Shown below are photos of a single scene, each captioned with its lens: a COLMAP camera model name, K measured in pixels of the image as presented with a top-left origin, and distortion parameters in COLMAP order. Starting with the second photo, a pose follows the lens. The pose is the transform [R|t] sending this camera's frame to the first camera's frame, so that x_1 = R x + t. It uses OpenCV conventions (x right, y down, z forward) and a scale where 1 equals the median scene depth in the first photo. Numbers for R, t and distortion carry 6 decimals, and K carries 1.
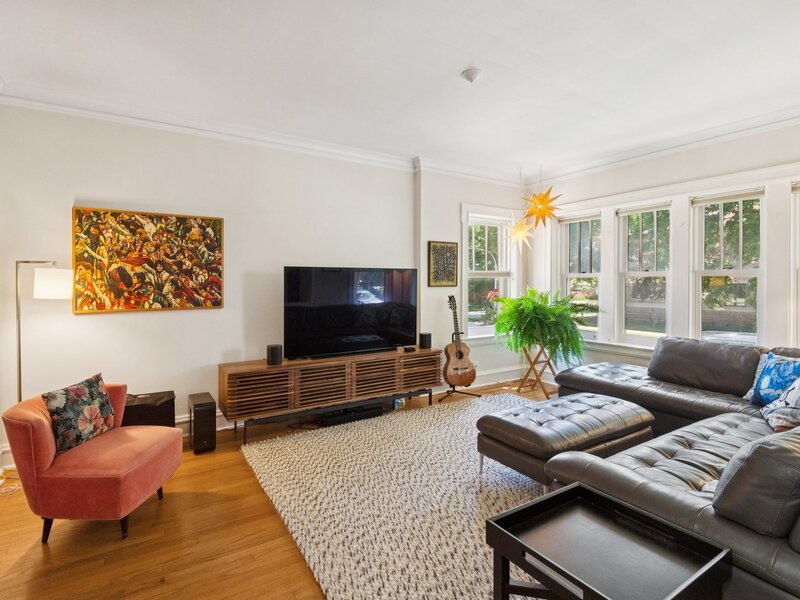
lens RADIAL K [[415.9, 0, 398.2], [0, 415.9, 286.1], [0, 0, 1]] dist [0.025274, -0.000872]
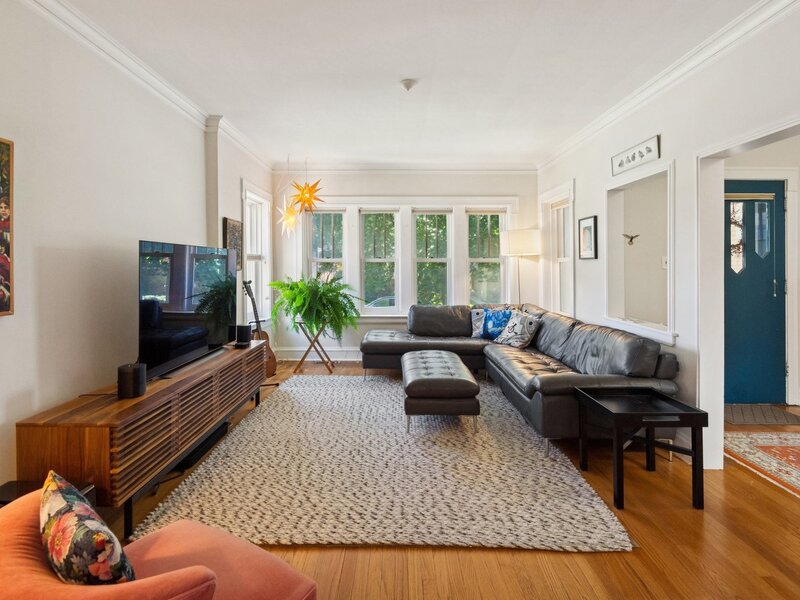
lens RADIAL K [[418.4, 0, 400.3], [0, 418.4, 266.9], [0, 0, 1]] dist [0.039605, -0.000314]
pose [[0.532116, 0.002058, 0.846669, -0.639025], [0.003434, 0.999984, -0.004589, -0.002438], [-0.846664, 0.005349, 0.532100, 0.323608]]
